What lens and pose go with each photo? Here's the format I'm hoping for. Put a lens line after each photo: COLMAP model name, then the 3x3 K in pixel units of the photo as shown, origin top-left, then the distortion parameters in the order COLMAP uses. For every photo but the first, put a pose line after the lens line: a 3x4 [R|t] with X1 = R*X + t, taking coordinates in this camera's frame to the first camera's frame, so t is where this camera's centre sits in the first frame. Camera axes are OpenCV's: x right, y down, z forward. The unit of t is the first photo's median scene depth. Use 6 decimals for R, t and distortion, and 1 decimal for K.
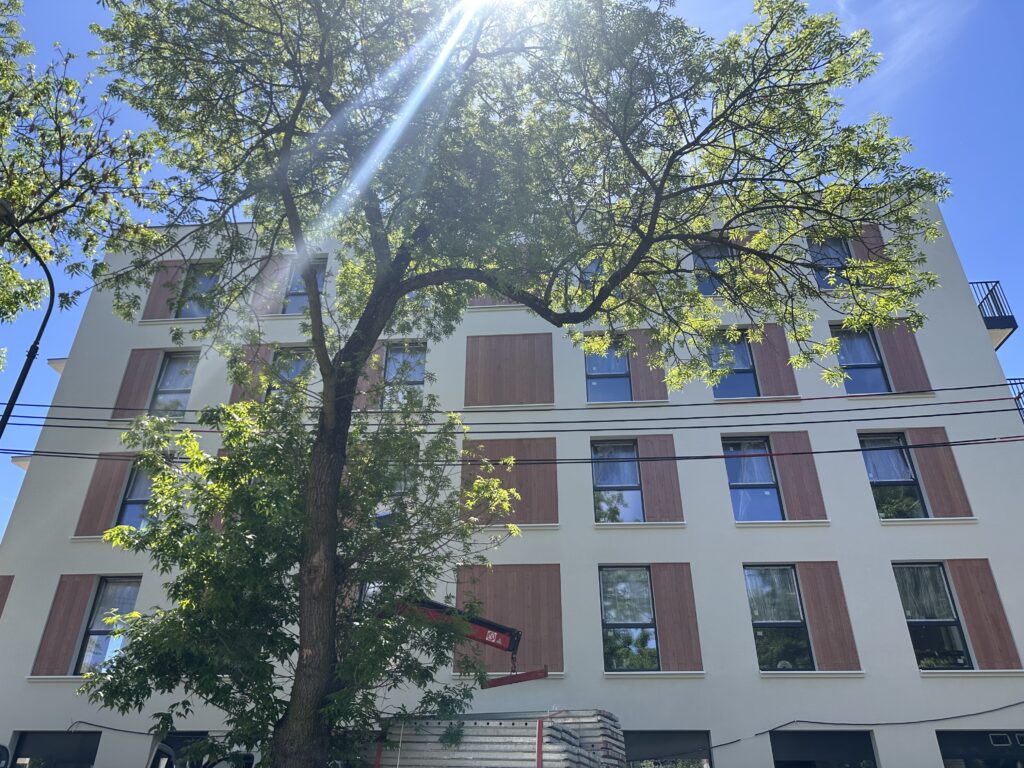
lens RADIAL K [[721.9, 0, 512.6], [0, 721.9, 386.5], [0, 0, 1]] dist [-0.006207, -0.001540]
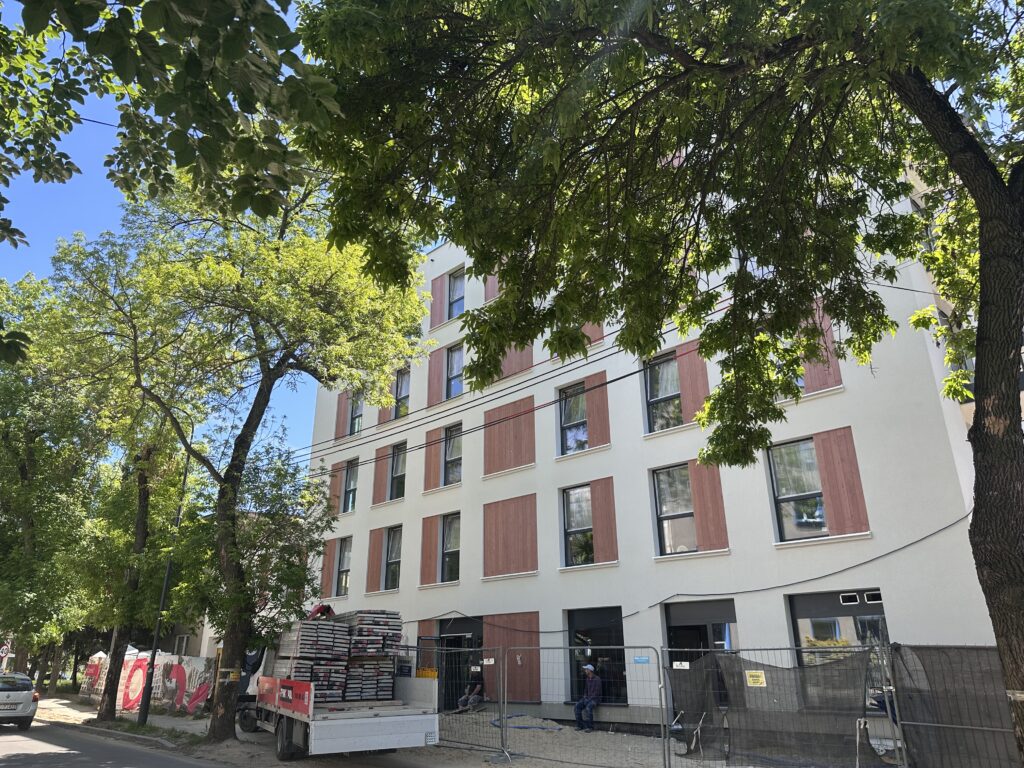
lens RADIAL K [[721.9, 0, 508.8], [0, 721.9, 382.1], [0, 0, 1]] dist [-0.006207, -0.001540]
pose [[0.769951, -0.245159, -0.589129, 0.978575], [0.336989, 0.940224, 0.049157, -0.027288], [0.541862, -0.236379, 0.806542, -0.048925]]
